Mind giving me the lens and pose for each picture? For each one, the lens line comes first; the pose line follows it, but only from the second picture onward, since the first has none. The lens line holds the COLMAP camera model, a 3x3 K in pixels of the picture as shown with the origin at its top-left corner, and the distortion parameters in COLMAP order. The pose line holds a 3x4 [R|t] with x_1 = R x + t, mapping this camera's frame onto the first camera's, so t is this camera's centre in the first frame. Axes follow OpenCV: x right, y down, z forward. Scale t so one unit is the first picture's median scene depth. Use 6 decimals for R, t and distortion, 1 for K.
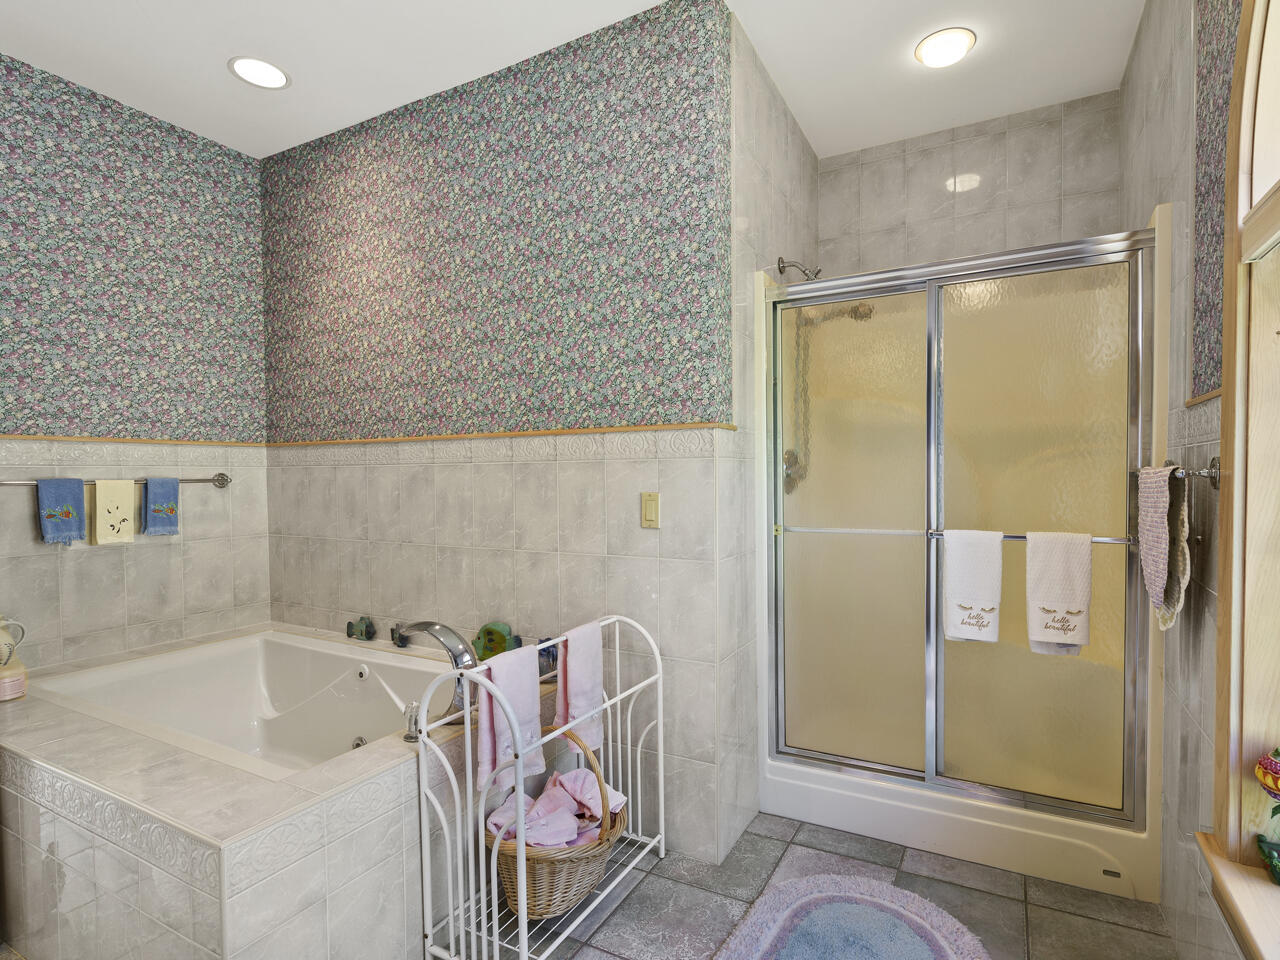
lens RADIAL K [[647.9, 0, 640.0], [0, 647.9, 480.0], [0, 0, 1]] dist [-0.002051, -0.001073]
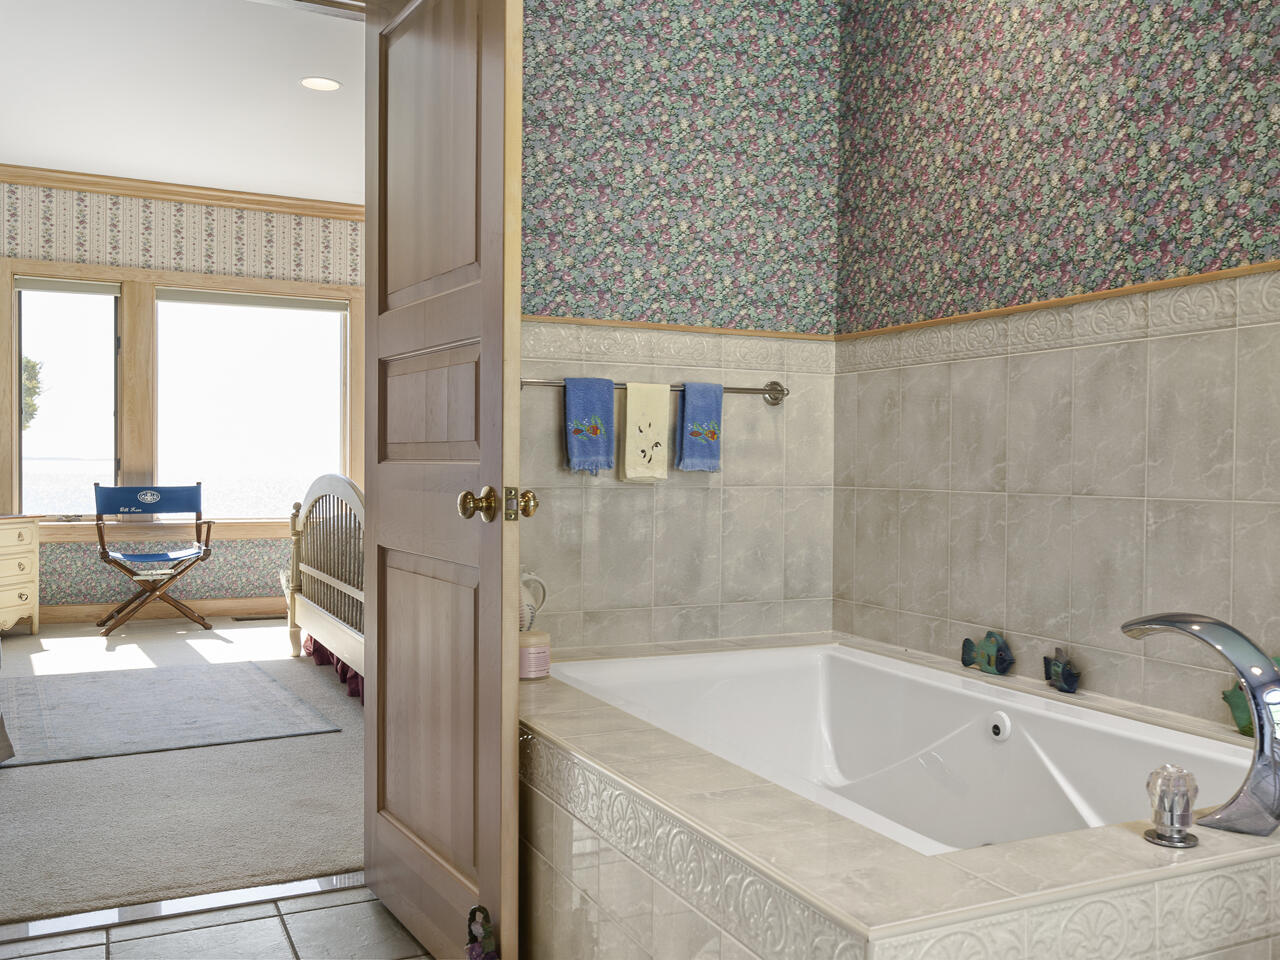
lens RADIAL K [[1061.0, 0, 640.0], [0, 1061.0, 480.0], [0, 0, 1]] dist [0.003196, 0.000125]
pose [[0.817839, 0.002392, -0.575442, -0.159565], [-0.016437, 0.999680, -0.019205, 0.110471], [0.575213, 0.025166, 0.817617, 0.077844]]
